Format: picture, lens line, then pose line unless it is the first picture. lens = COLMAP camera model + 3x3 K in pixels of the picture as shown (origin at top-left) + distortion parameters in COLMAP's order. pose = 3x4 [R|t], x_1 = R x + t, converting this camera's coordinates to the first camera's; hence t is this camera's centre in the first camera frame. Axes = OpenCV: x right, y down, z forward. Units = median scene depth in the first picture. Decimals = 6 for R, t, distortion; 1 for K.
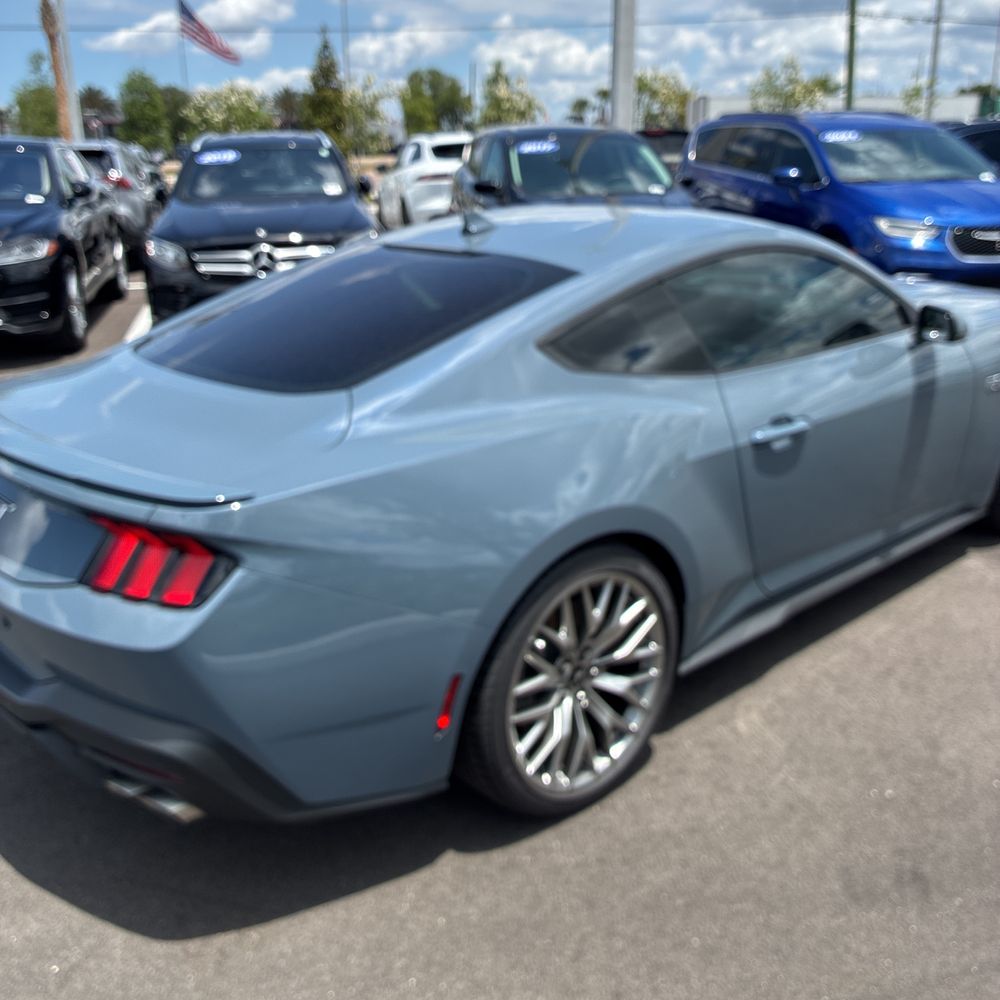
lens RADIAL K [[1023.3, 0, 505.7], [0, 1023.3, 487.8], [0, 0, 1]] dist [0.002489, 0.018920]
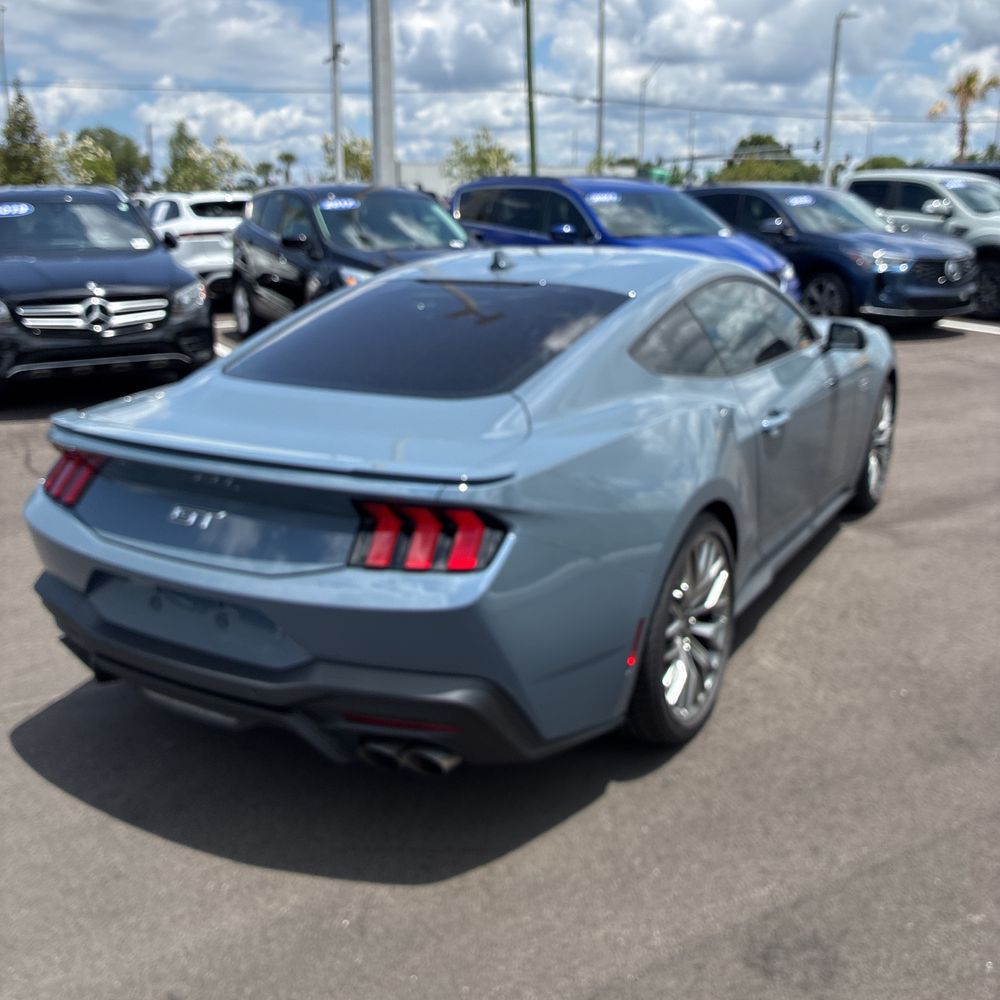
lens RADIAL K [[1023.3, 0, 505.7], [0, 1023.3, 487.8], [0, 0, 1]] dist [0.002489, 0.018920]
pose [[0.954567, -0.070233, 0.289602, -0.410628], [0.086631, 0.995260, -0.044181, 0.052407], [-0.285126, 0.067262, 0.956127, -0.088548]]
